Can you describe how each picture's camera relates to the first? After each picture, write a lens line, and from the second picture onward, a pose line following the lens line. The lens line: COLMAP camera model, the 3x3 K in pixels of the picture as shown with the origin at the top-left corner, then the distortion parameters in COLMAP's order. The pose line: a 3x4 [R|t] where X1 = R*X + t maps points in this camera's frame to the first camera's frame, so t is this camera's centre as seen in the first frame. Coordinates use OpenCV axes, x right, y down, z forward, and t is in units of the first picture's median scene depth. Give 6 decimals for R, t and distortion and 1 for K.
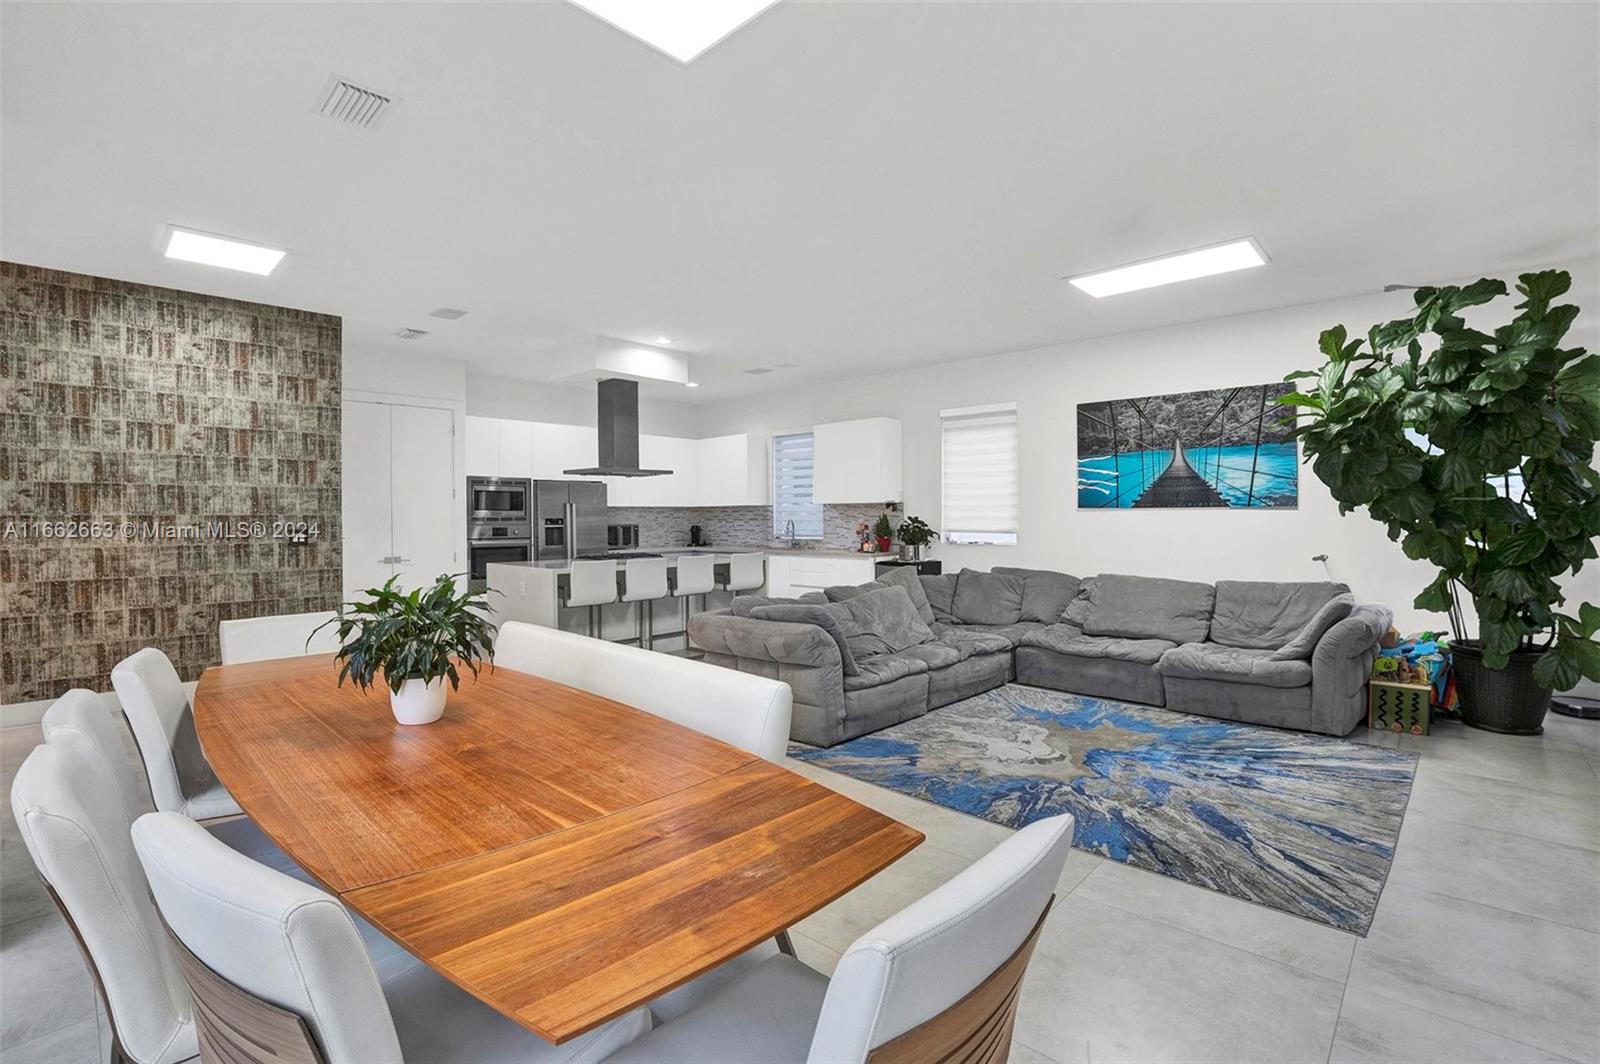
lens RADIAL K [[715.8, 0, 800.0], [0, 715.8, 532.0], [0, 0, 1]] dist [-0.045887, 0.000500]
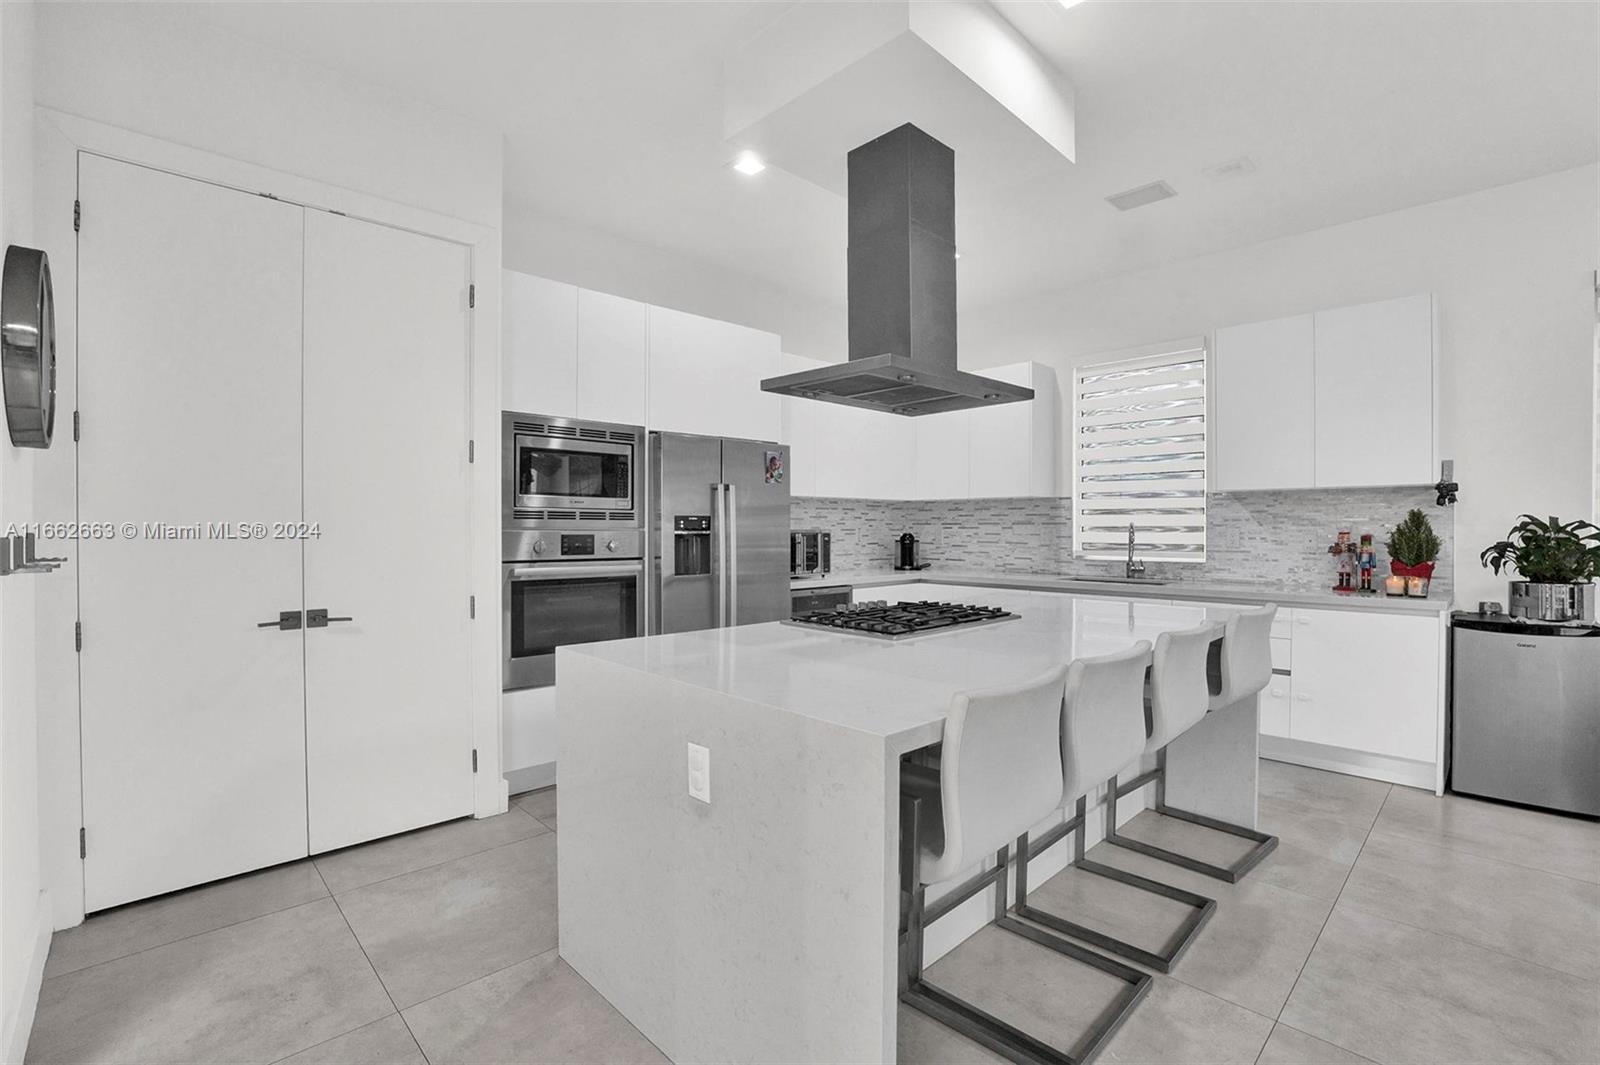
lens RADIAL K [[720.7, 0, 814.2], [0, 720.7, 536.9], [0, 0, 1]] dist [-0.031647, 0.013490]
pose [[0.998837, 0.005671, -0.047872, -0.334565], [-0.005974, 0.999963, -0.006197, -0.004190], [0.047835, 0.006476, 0.998834, 0.738650]]
